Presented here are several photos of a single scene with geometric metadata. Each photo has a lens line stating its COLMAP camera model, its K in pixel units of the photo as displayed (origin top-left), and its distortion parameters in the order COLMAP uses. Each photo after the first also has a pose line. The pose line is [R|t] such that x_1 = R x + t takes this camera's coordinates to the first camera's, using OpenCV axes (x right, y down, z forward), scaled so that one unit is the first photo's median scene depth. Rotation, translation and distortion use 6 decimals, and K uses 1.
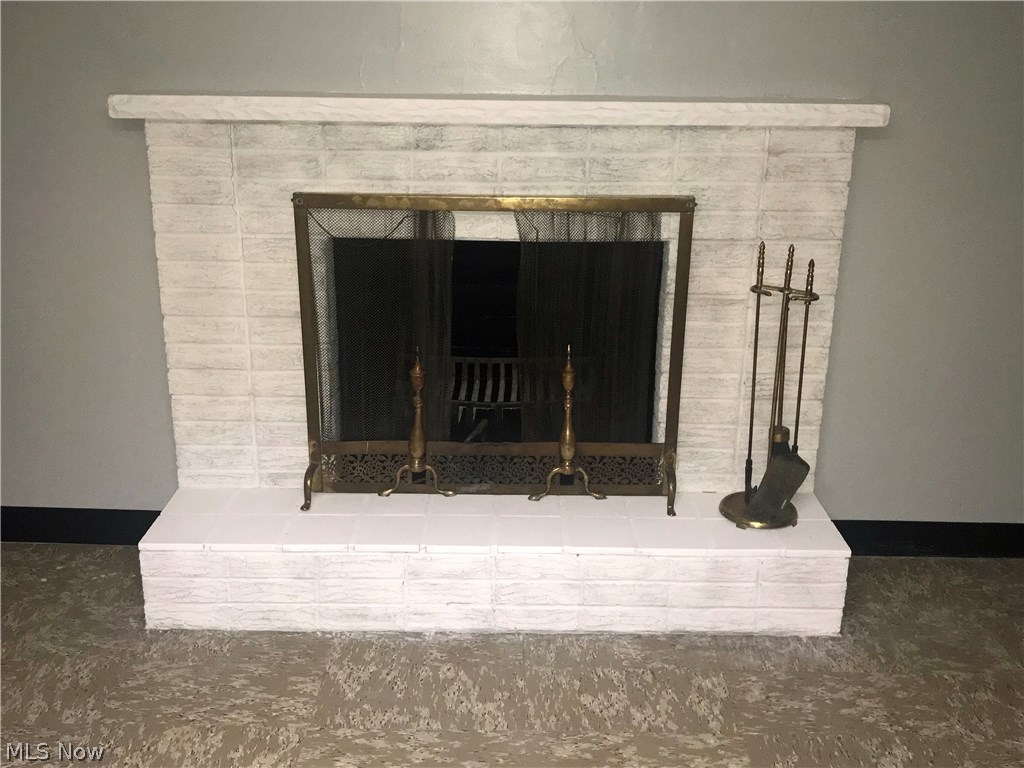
lens RADIAL K [[1049.5, 0, 508.0], [0, 1049.5, 373.6], [0, 0, 1]] dist [0.050539, 0.000000]
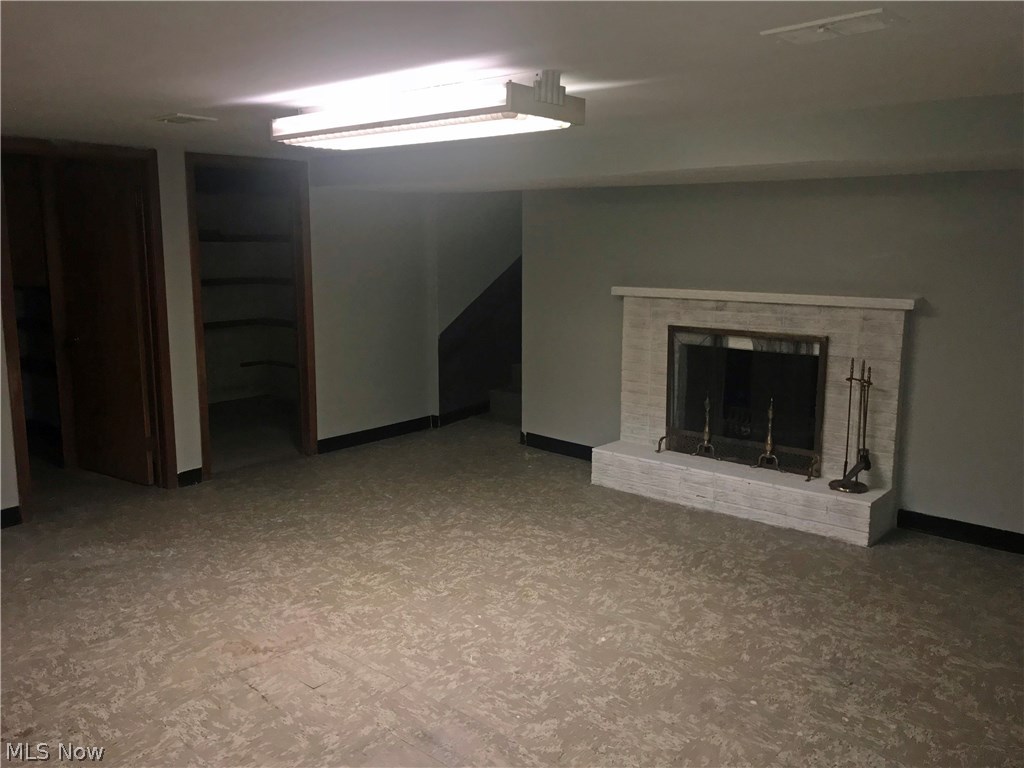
lens RADIAL K [[836.2, 0, 514.2], [0, 836.2, 383.2], [0, 0, 1]] dist [0.052707, -0.060485]
pose [[0.769199, 0.100126, -0.631117, 0.799193], [-0.195941, 0.977028, -0.083807, 0.209656], [0.608227, 0.188126, 0.771147, -0.767494]]
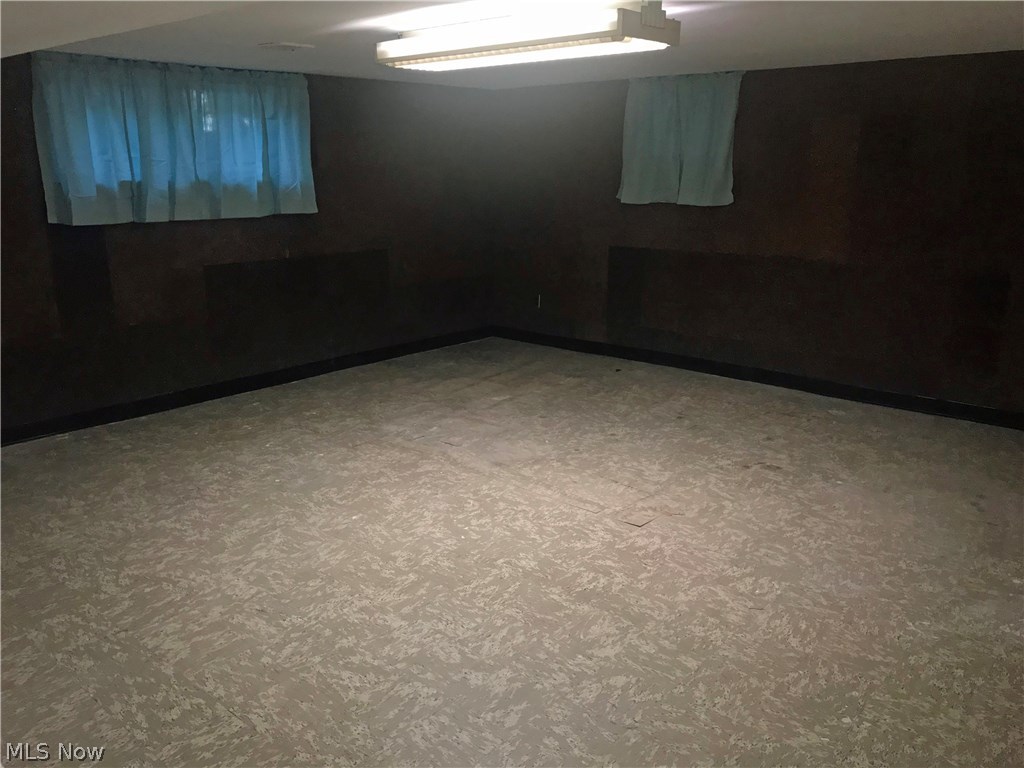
lens RADIAL K [[836.2, 0, 513.3], [0, 836.2, 382.2], [0, 0, 1]] dist [0.052707, -0.060485]
pose [[-0.766518, -0.174037, 0.618192, -0.964424], [0.199508, 0.850428, 0.486795, -0.401607], [-0.610448, 0.496471, -0.617146, 1.022456]]
